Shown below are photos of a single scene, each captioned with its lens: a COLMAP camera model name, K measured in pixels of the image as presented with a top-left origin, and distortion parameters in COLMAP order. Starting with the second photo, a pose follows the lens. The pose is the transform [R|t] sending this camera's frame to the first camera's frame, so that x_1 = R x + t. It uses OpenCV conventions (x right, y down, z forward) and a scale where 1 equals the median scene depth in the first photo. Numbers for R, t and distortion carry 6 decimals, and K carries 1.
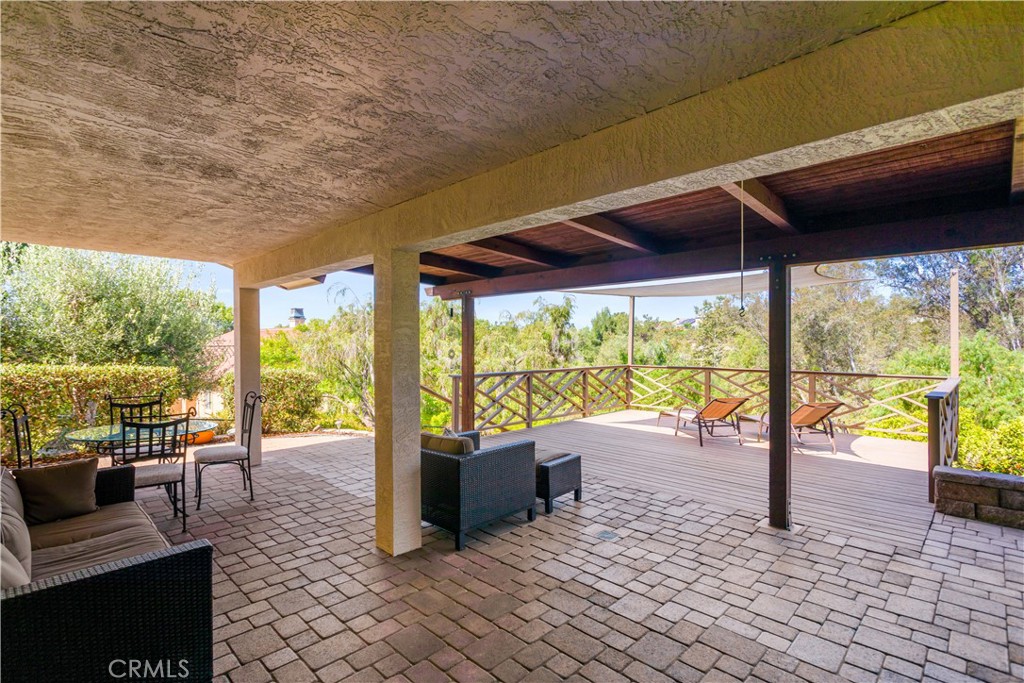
lens RADIAL K [[485.1, 0, 510.5], [0, 485.1, 344.1], [0, 0, 1]] dist [-0.001222, 0.002057]
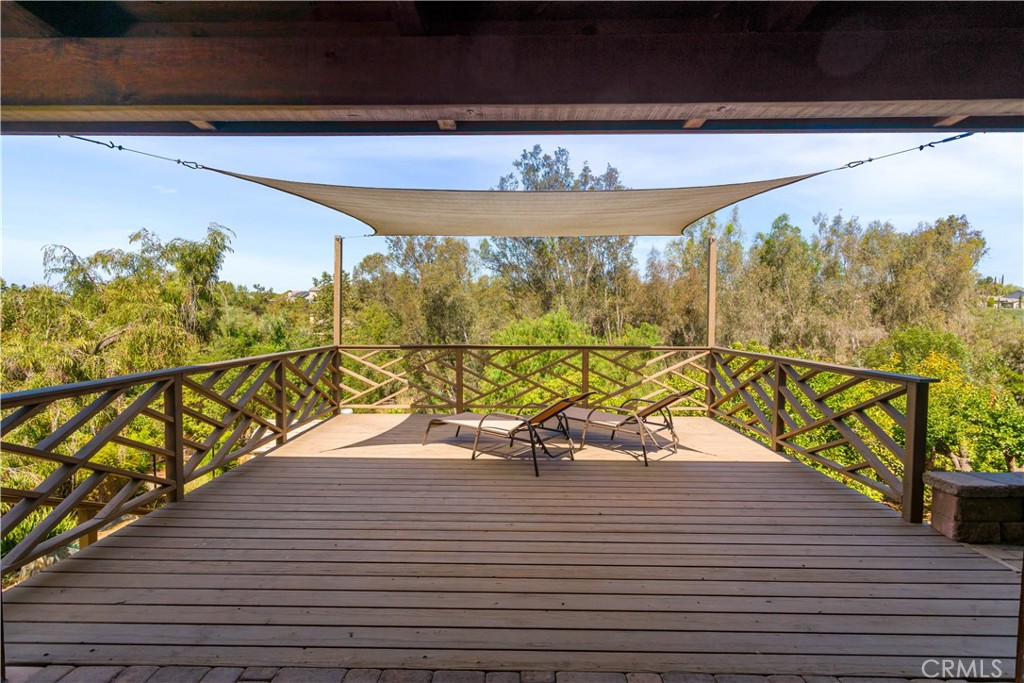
lens RADIAL K [[485.1, 0, 509.9], [0, 485.1, 348.9], [0, 0, 1]] dist [-0.001222, 0.002057]
pose [[0.723874, -0.043729, 0.688545, -0.028422], [-0.000036, 0.997987, 0.063419, 0.006317], [-0.689932, -0.045932, 0.722416, 0.344642]]
